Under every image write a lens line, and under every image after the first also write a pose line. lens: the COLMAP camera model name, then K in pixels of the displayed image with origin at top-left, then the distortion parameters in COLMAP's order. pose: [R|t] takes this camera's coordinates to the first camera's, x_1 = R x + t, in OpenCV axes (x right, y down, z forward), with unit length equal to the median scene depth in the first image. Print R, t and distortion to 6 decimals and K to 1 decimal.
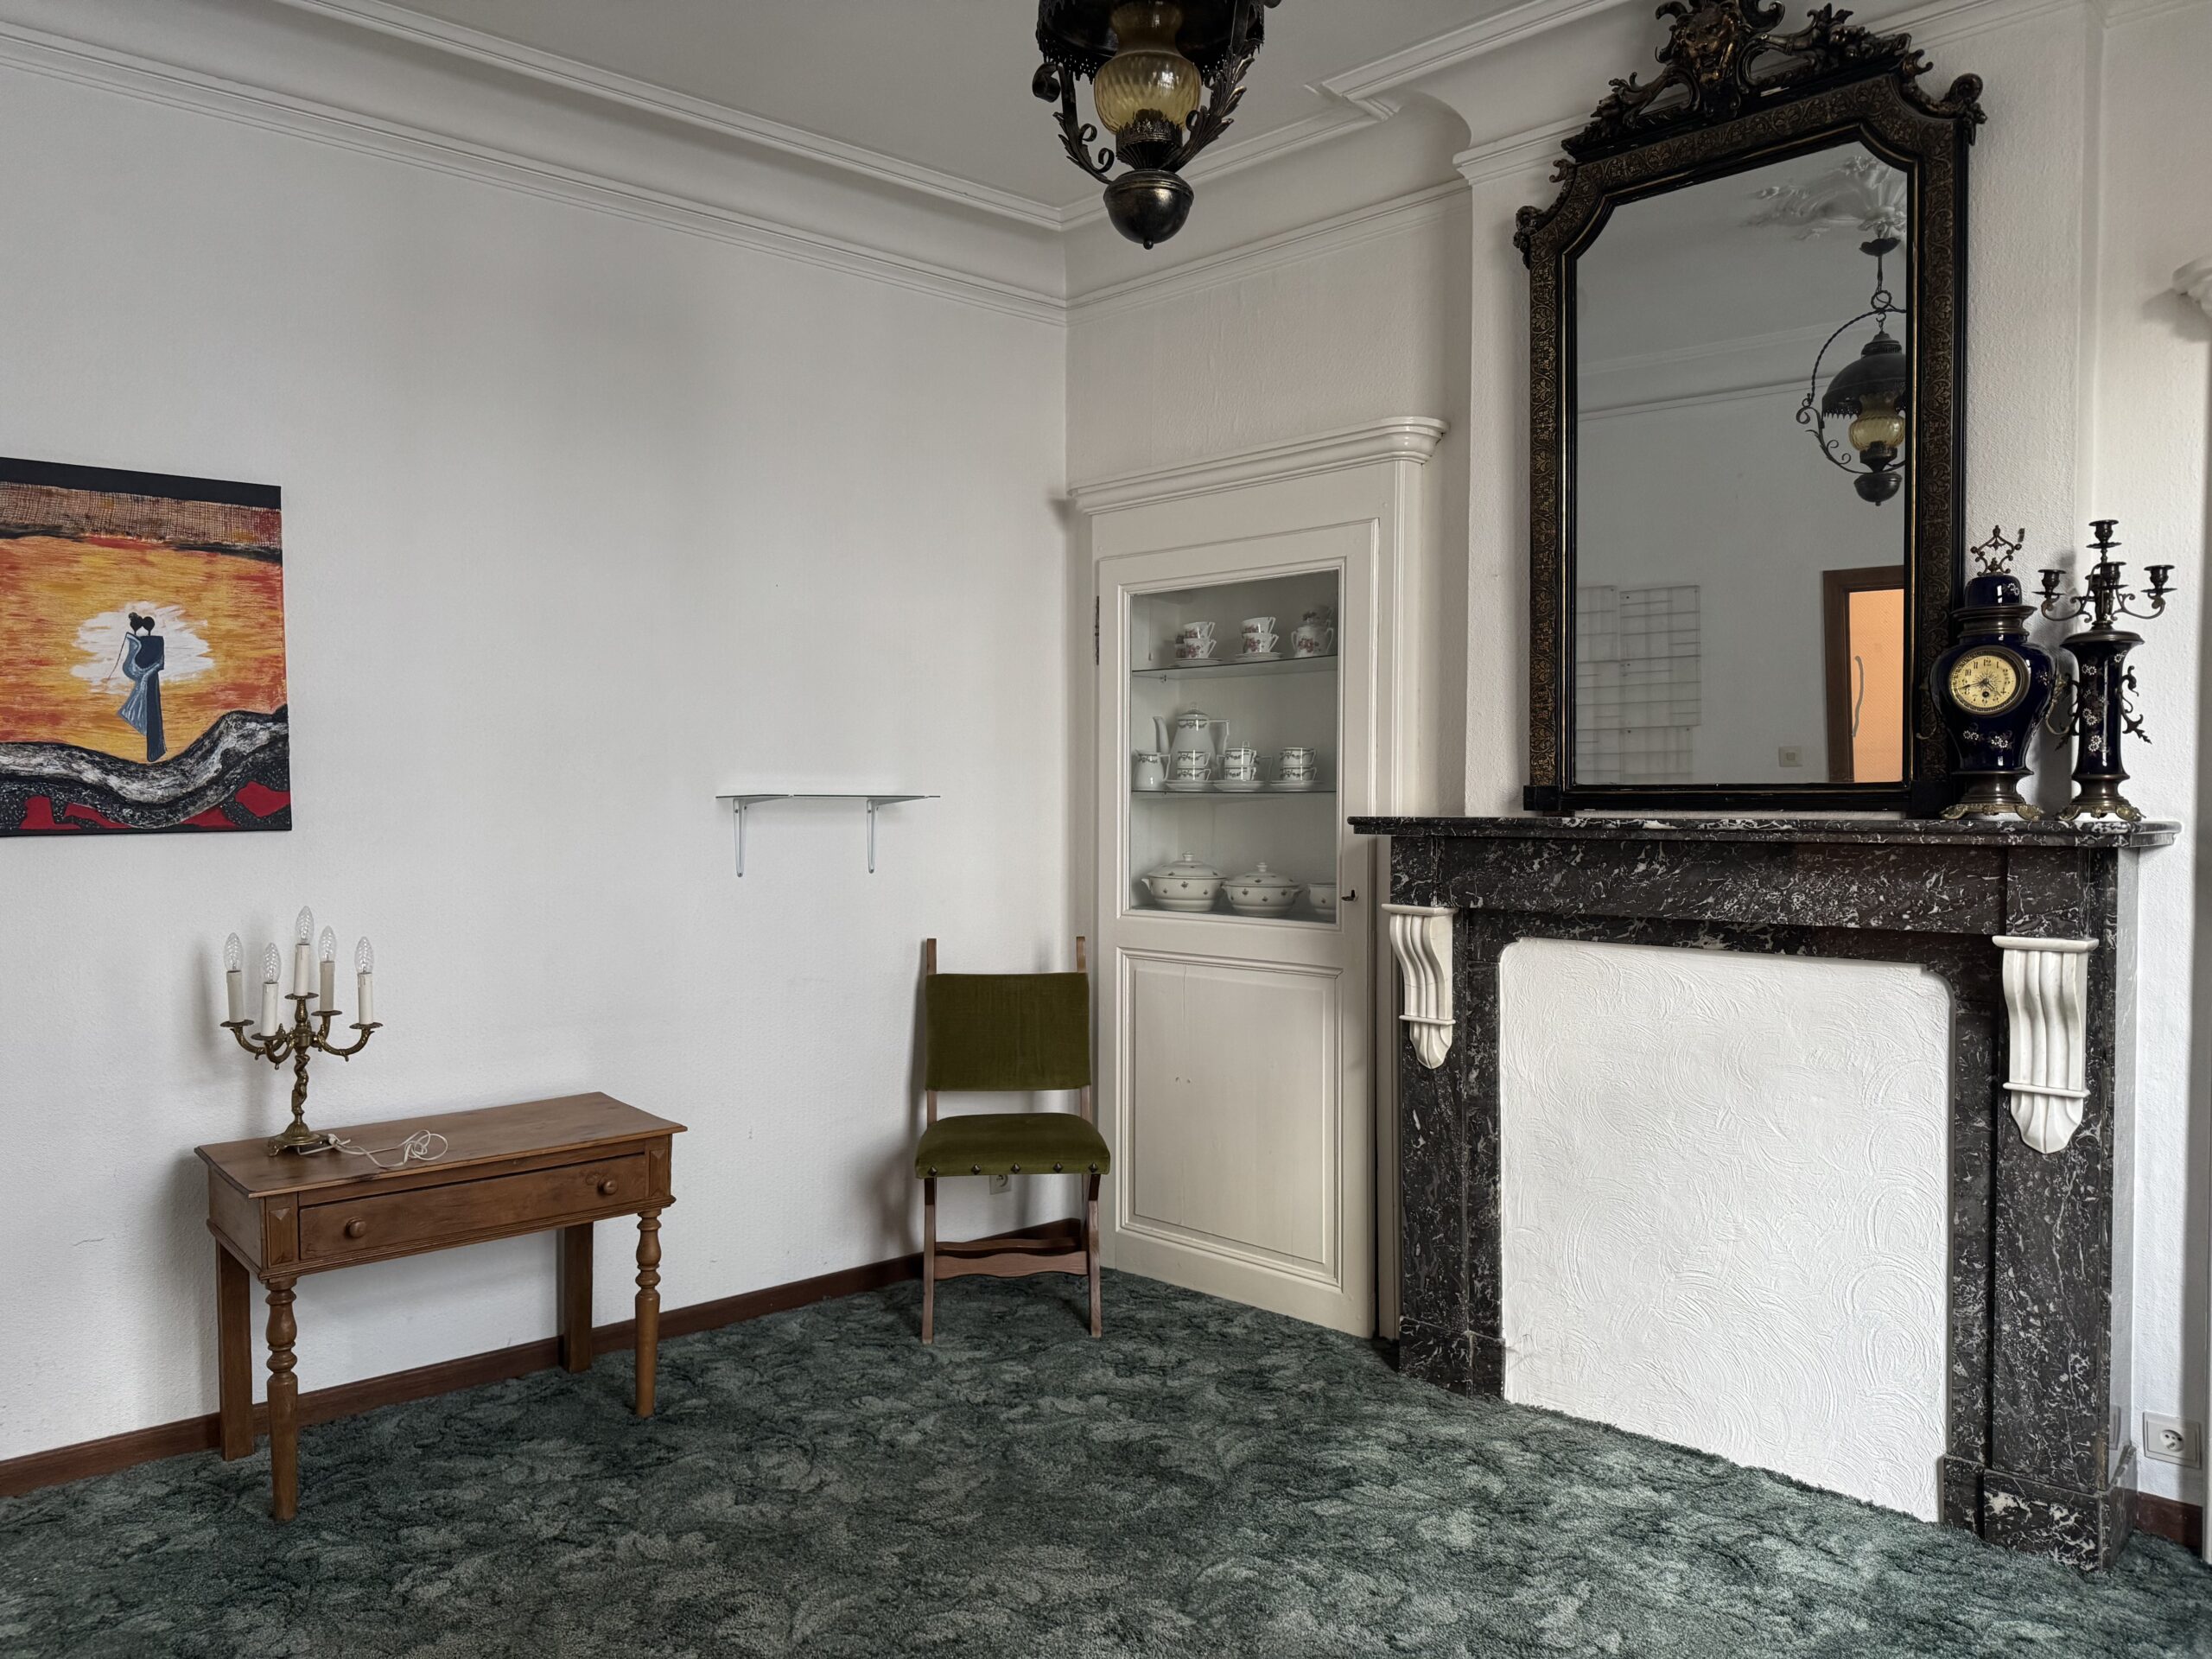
lens RADIAL K [[1530.0, 0, 1106.9], [0, 1530.0, 824.6], [0, 0, 1]] dist [0.138572, -0.151024]
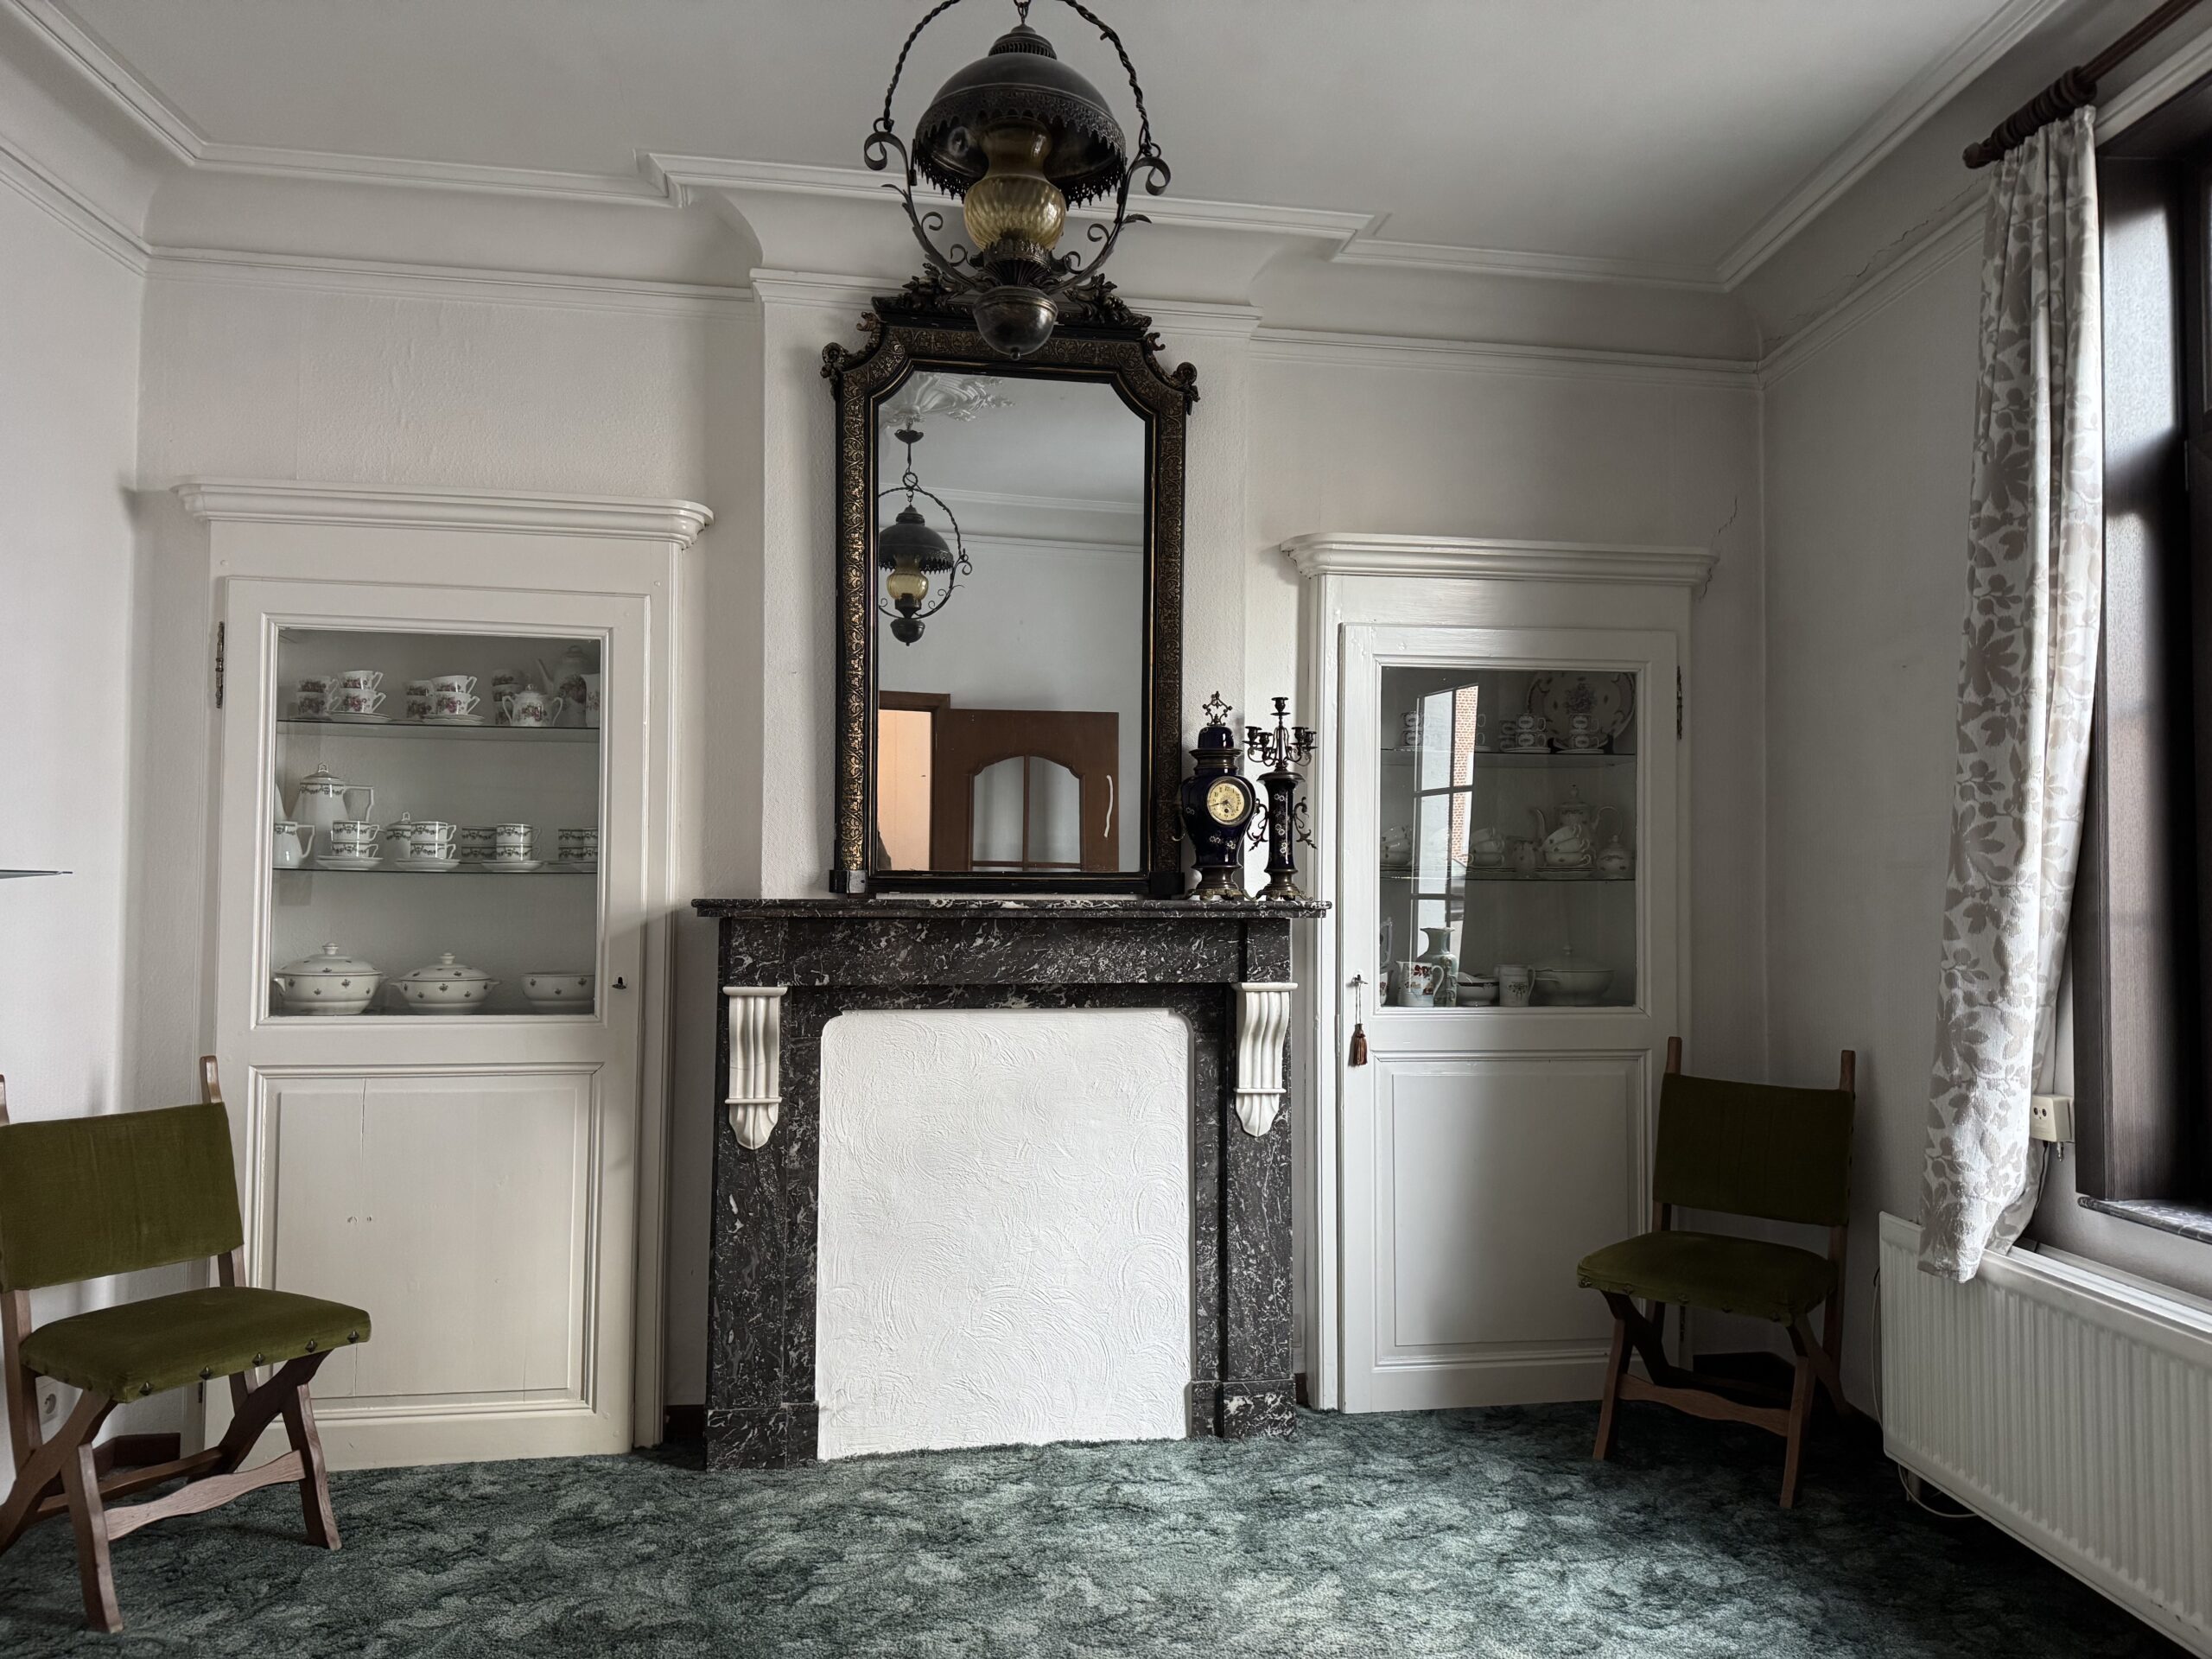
lens RADIAL K [[1515.5, 0, 1106.0], [0, 1515.5, 829.5], [0, 0, 1]] dist [0.176003, -0.255613]
pose [[0.630377, 0.034831, 0.775507, -0.452130], [0.005682, 0.998759, -0.049476, 0.000347], [-0.776268, 0.035595, 0.629397, 0.188374]]
